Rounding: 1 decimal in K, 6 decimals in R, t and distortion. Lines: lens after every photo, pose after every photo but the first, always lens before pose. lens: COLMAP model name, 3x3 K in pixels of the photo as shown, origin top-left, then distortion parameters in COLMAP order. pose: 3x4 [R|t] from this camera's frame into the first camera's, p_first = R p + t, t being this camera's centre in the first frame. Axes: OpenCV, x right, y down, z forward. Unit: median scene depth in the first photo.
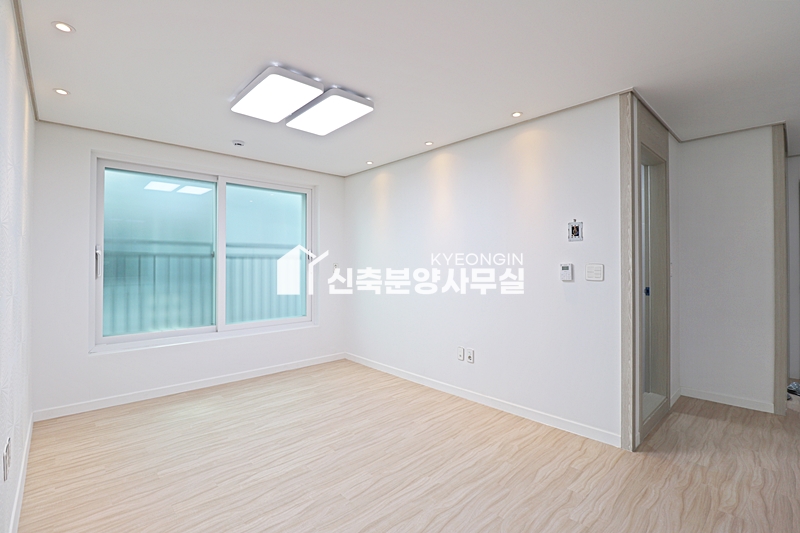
lens RADIAL K [[370.4, 0, 399.9], [0, 370.4, 261.9], [0, 0, 1]] dist [0.000509, -0.012703]
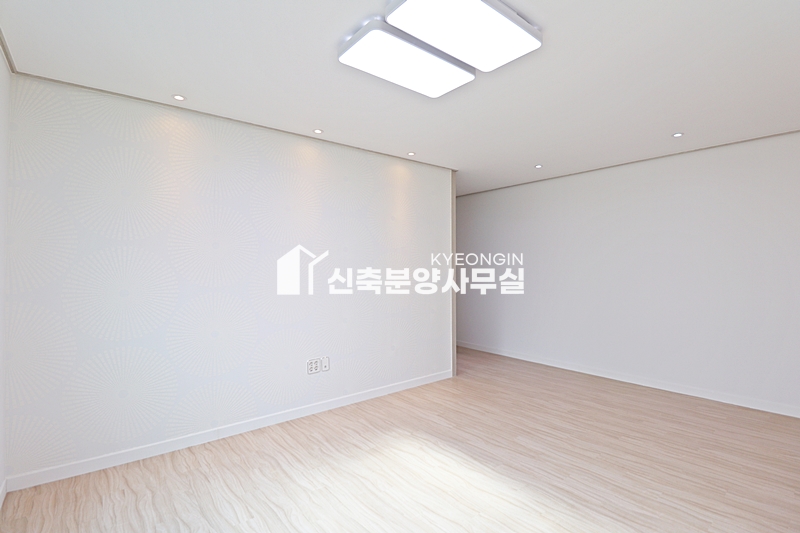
lens RADIAL K [[380.9, 0, 399.8], [0, 380.9, 259.8], [0, 0, 1]] dist [0.000173, -0.013968]
pose [[0.070400, 0.018878, 0.997340, -0.916655], [-0.005821, 0.999812, -0.018514, -0.004494], [-0.997502, -0.004502, 0.070497, 0.945446]]
